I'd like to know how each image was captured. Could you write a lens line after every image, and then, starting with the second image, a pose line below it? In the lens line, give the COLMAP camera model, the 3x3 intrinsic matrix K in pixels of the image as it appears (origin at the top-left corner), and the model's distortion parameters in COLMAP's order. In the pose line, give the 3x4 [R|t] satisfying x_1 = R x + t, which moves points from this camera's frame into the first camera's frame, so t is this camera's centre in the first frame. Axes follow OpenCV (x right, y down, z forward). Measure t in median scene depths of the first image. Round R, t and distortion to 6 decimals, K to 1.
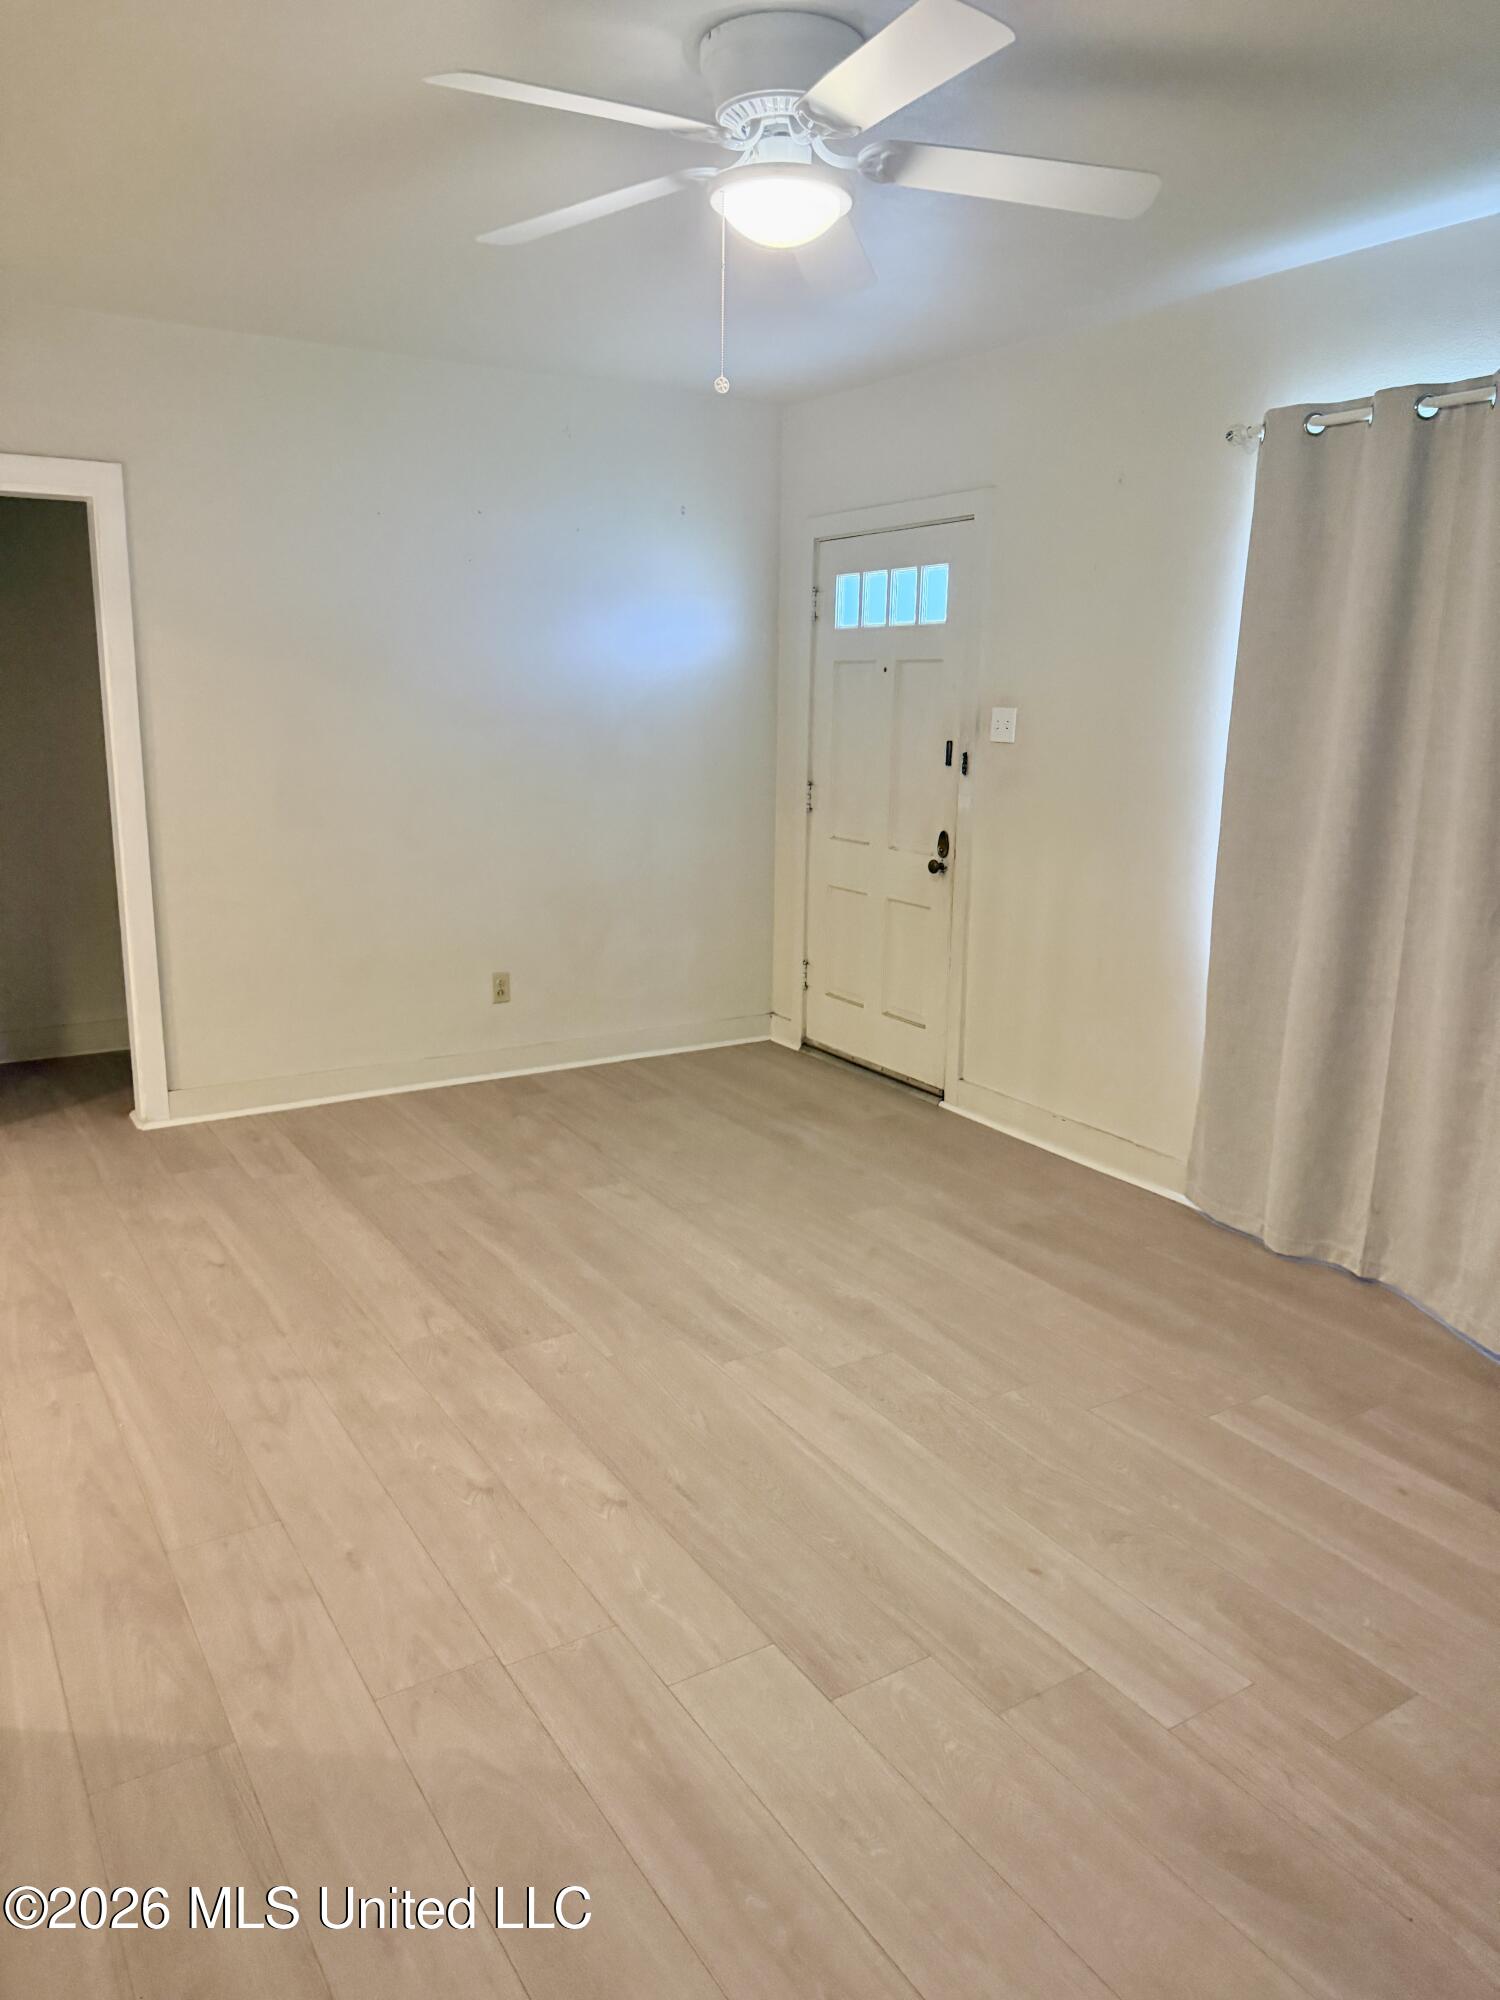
lens RADIAL K [[1354.6, 0, 742.1], [0, 1354.6, 987.7], [0, 0, 1]] dist [0.051978, -0.091609]
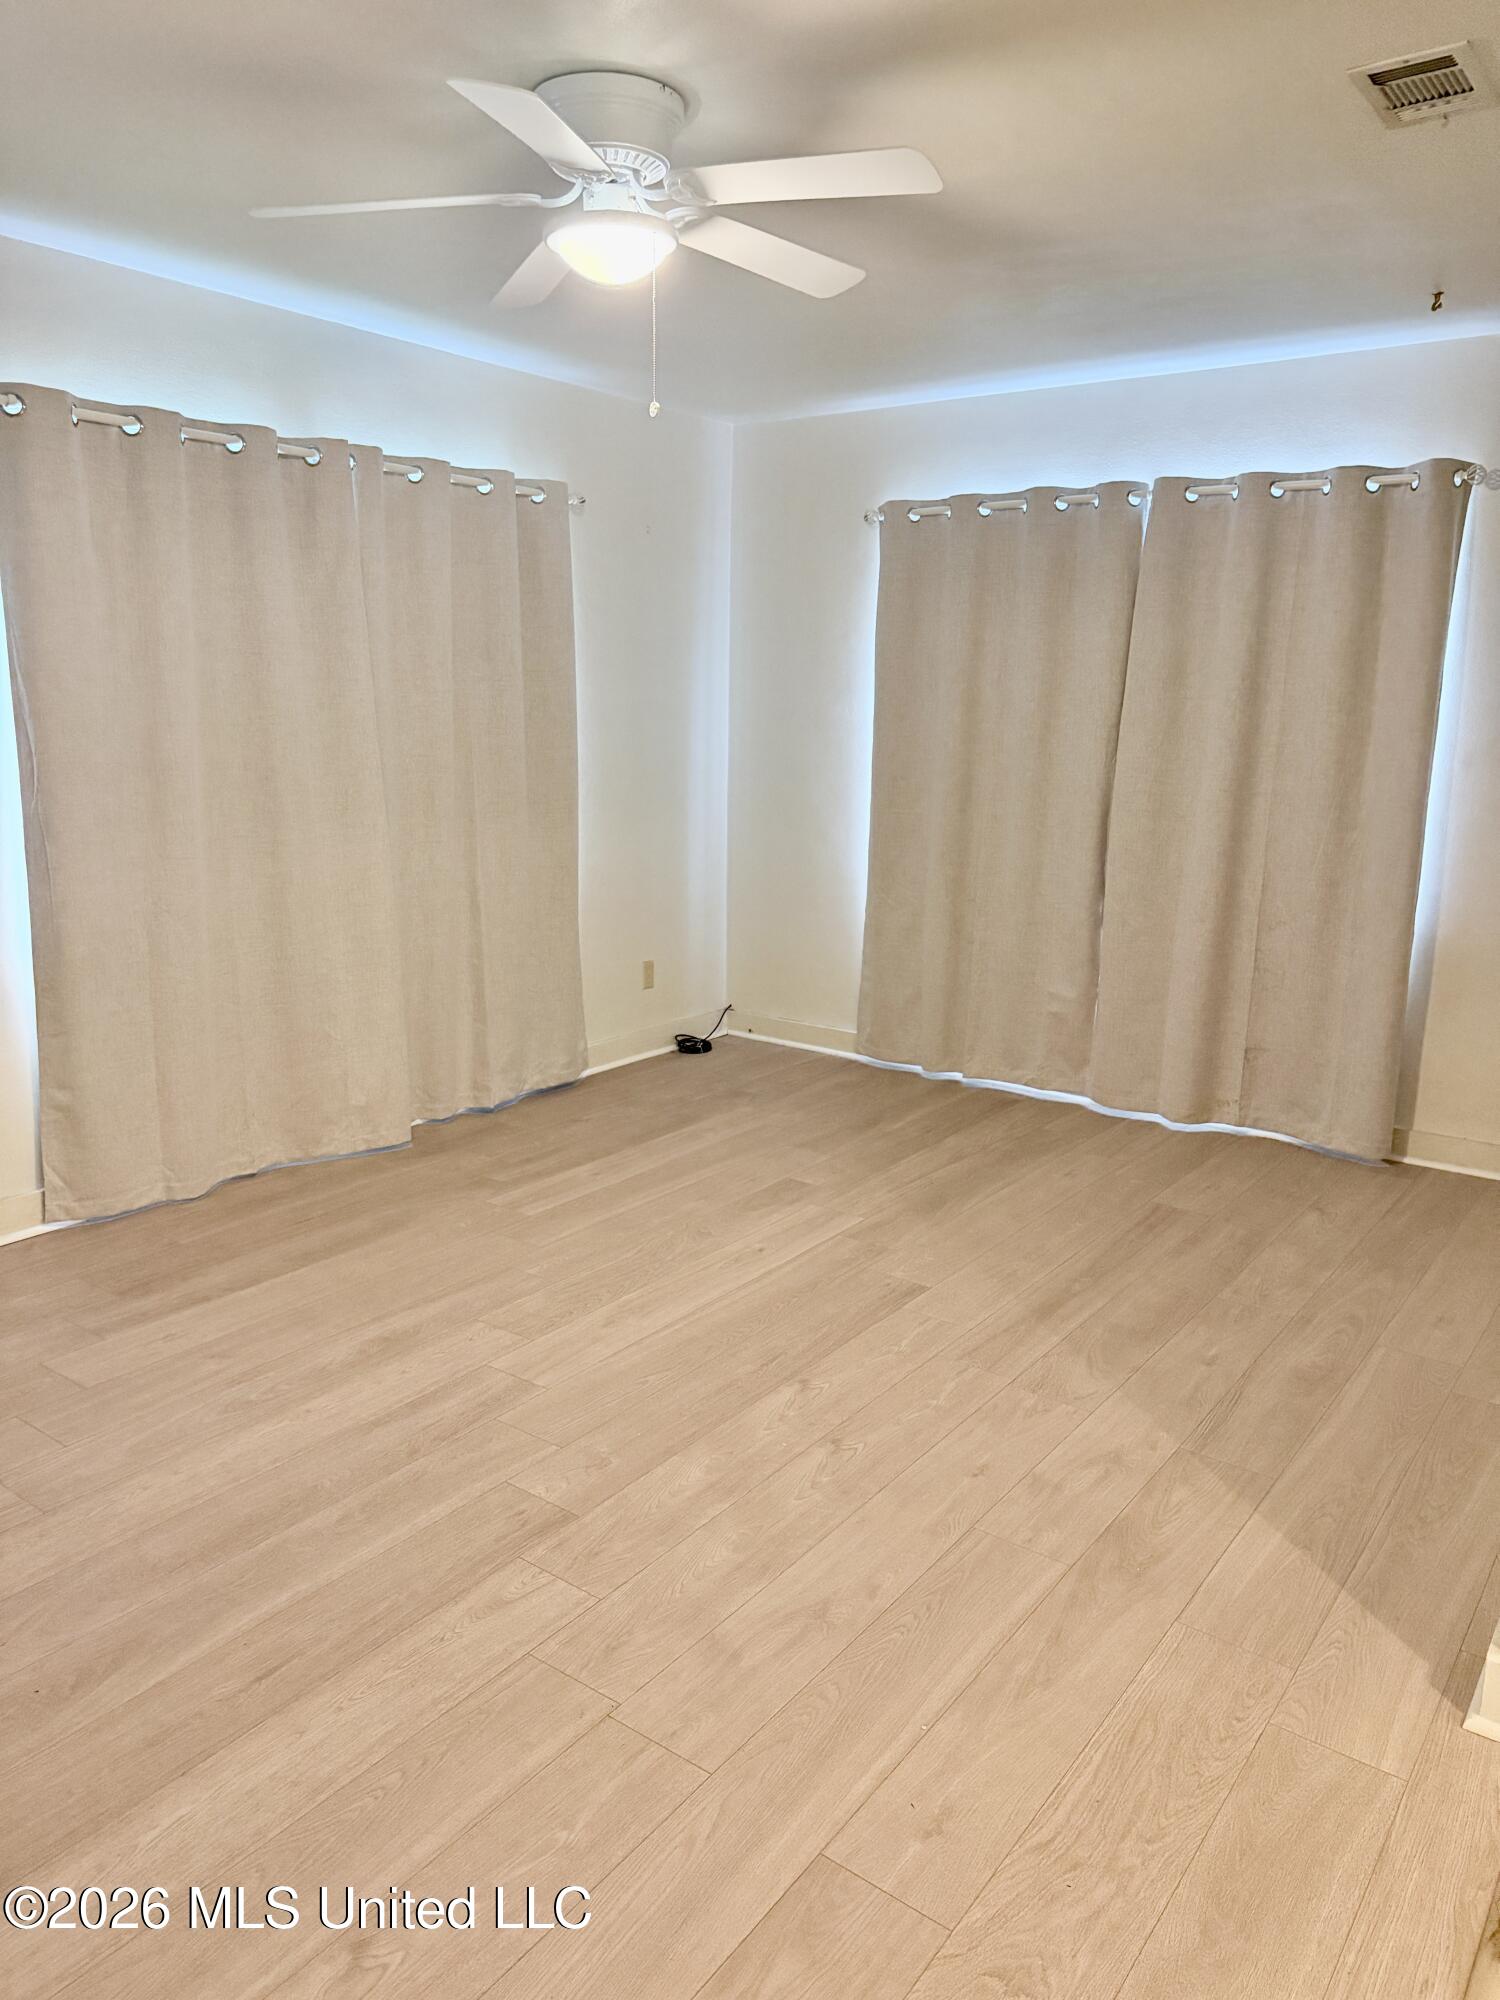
lens RADIAL K [[1354.6, 0, 742.1], [0, 1354.6, 987.7], [0, 0, 1]] dist [0.051978, -0.091609]
pose [[-0.324692, -0.220137, 0.919845, -0.873259], [0.191622, 0.937058, 0.291896, -0.241124], [-0.926205, 0.271039, -0.262072, 1.020641]]
